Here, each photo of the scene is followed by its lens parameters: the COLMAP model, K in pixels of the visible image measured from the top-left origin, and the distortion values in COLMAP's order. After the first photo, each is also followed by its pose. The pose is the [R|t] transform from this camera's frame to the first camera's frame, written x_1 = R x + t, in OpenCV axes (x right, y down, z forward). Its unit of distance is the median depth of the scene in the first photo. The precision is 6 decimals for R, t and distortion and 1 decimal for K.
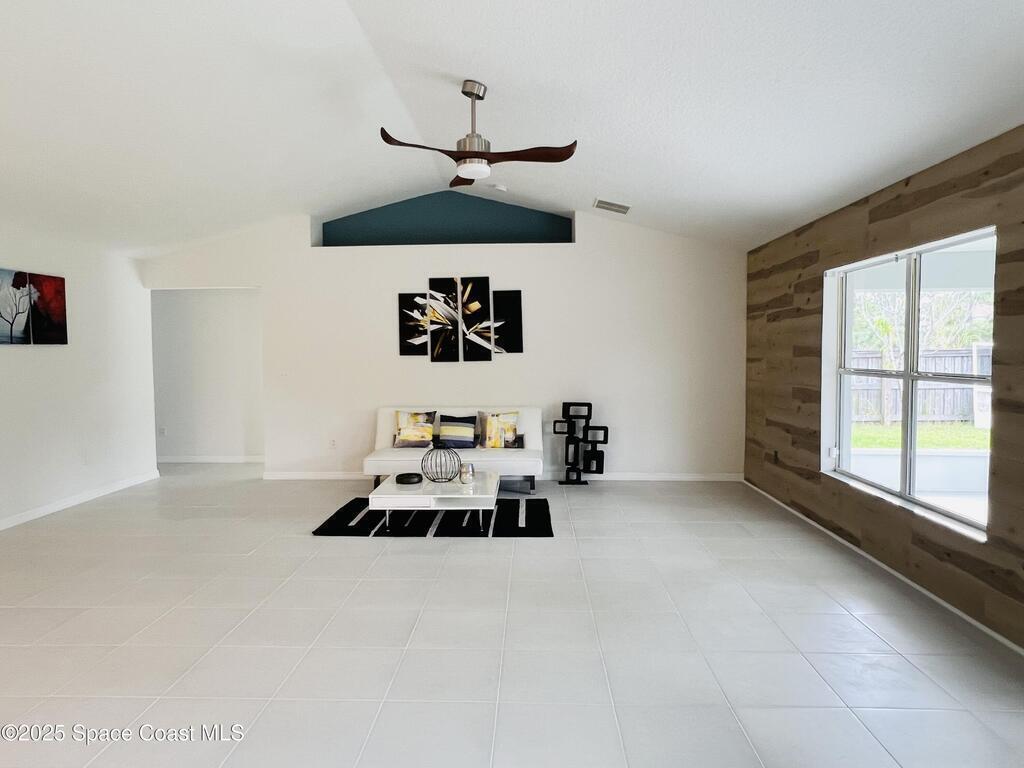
lens RADIAL K [[632.3, 0, 509.7], [0, 632.3, 386.4], [0, 0, 1]] dist [0.004988, -0.000113]
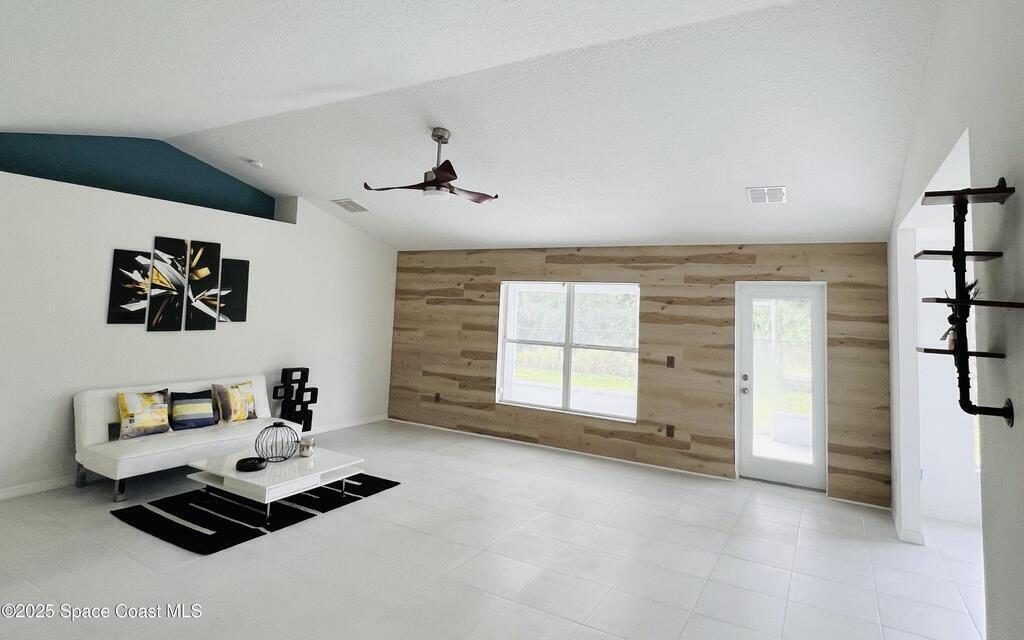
lens RADIAL K [[551.2, 0, 506.5], [0, 551.2, 270.6], [0, 0, 1]] dist [0.003681, -0.000237]
pose [[0.479726, 0.088345, 0.872959, -0.578230], [0.003642, 0.994709, -0.102668, -0.043717], [-0.877411, 0.052432, 0.476866, 0.212426]]
